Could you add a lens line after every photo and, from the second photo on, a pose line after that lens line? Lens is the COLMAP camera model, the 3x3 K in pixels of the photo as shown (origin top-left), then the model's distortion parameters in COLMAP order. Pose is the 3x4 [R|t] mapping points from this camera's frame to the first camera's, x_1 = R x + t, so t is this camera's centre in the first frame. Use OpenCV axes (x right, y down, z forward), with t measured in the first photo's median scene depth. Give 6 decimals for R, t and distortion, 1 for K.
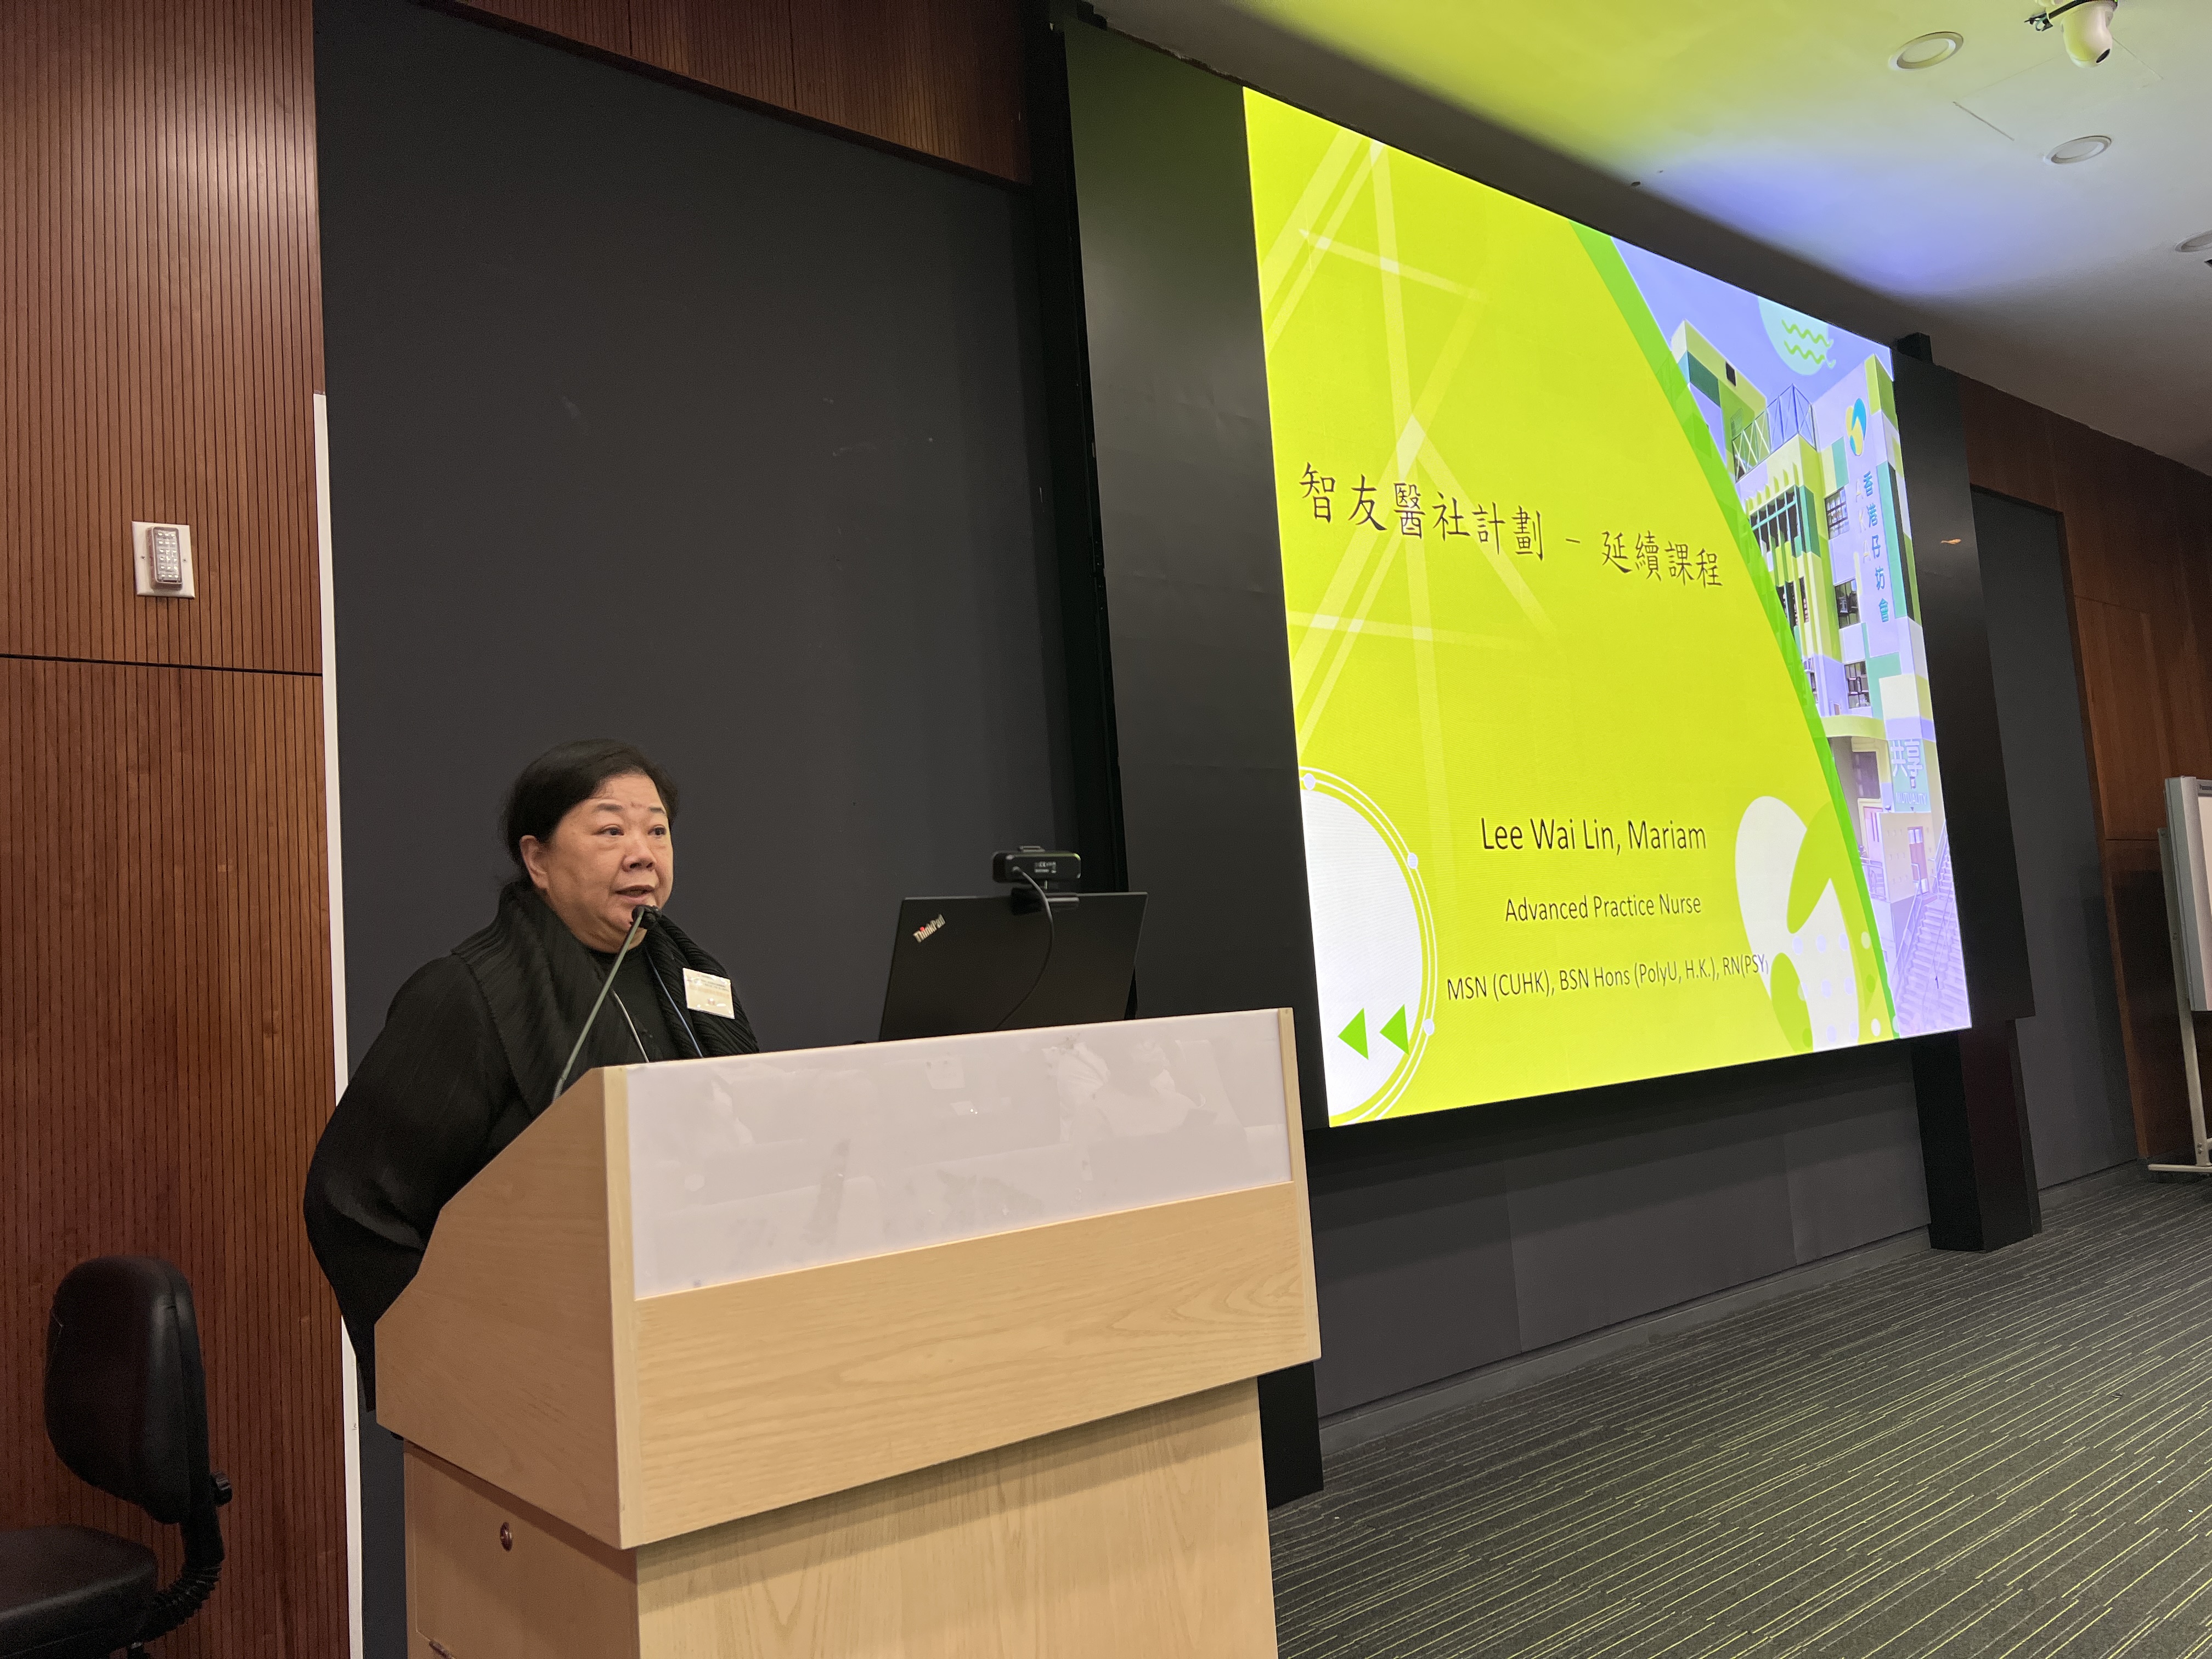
lens RADIAL K [[1659.4, 0, 1116.8], [0, 1659.4, 844.2], [0, 0, 1]] dist [0.044105, -0.045308]
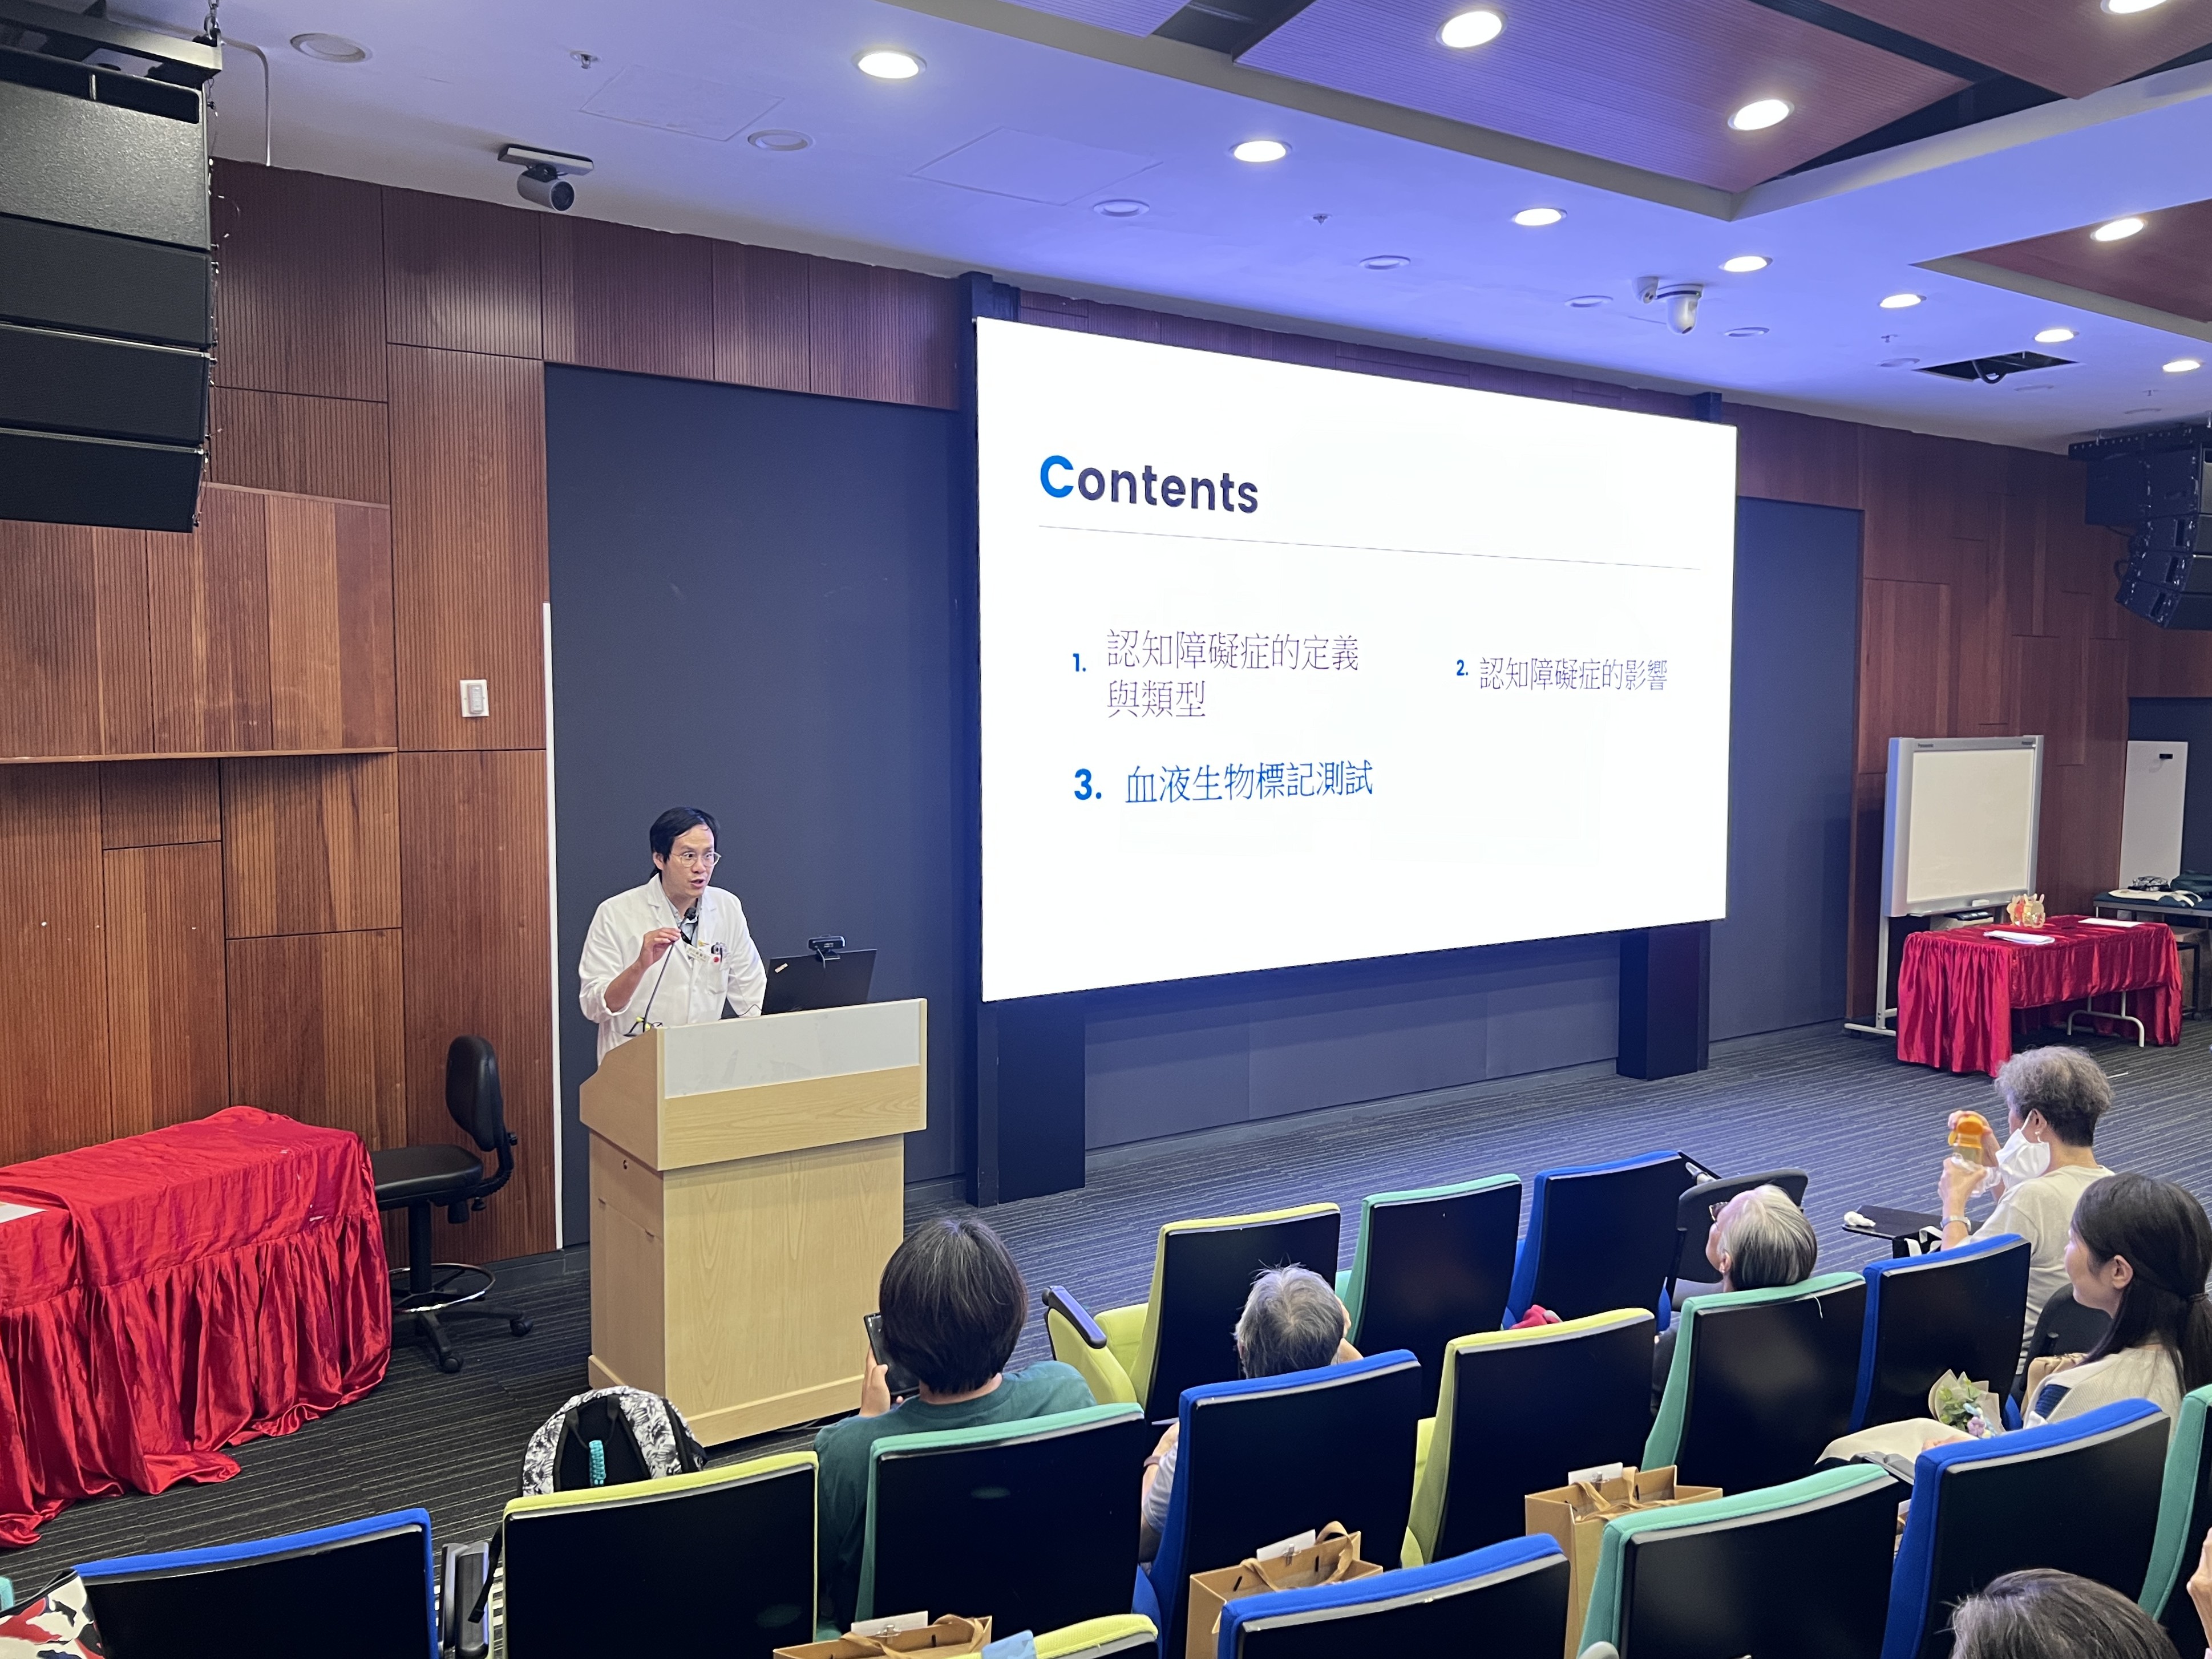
lens RADIAL K [[1730.8, 0, 1114.8], [0, 1730.8, 823.8], [0, 0, 1]] dist [0.044882, -0.049334]
pose [[0.993680, 0.079529, -0.079211, 0.301110], [-0.065730, 0.984317, 0.163703, -0.322200], [0.090988, -0.157462, 0.983324, -0.807146]]
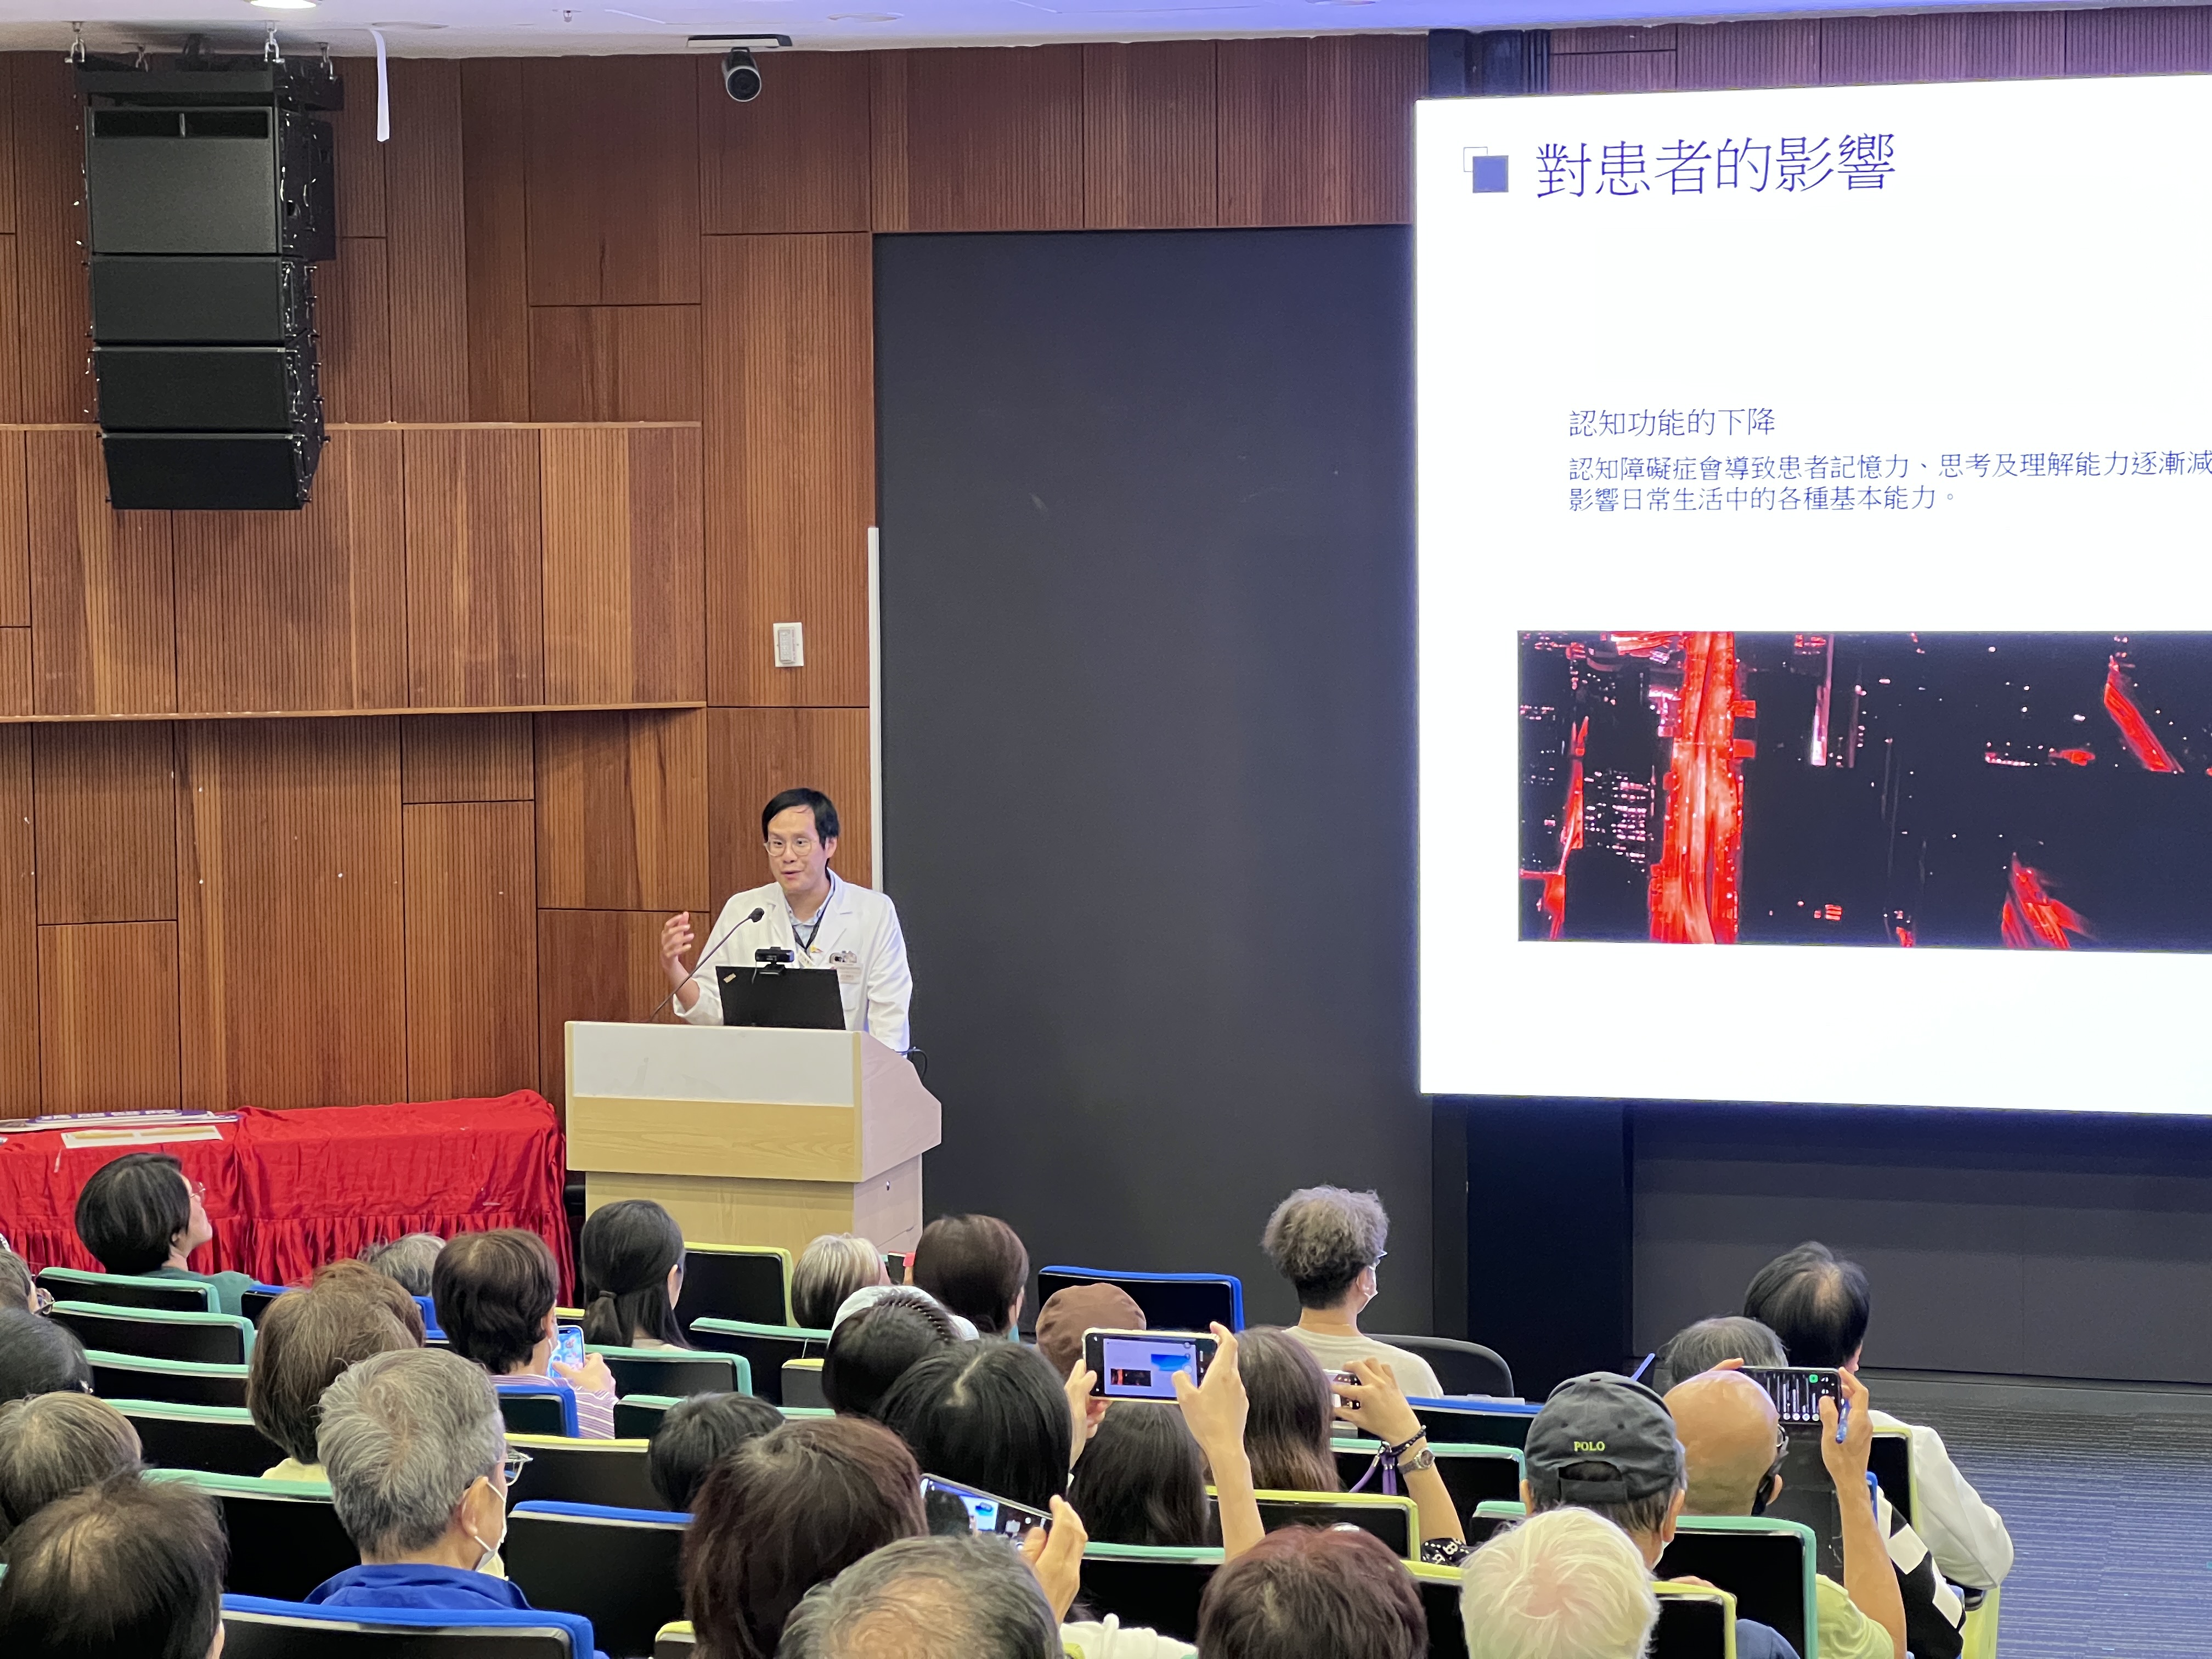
lens RADIAL K [[4973.6, 0, 1095.1], [0, 4973.6, 849.8], [0, 0, 1]] dist [0.209753, 0.000000]
pose [[0.581398, 0.142846, -0.800981, 2.870052], [0.038406, 0.978551, 0.202392, -0.757983], [0.812712, -0.148433, 0.563442, -1.269530]]
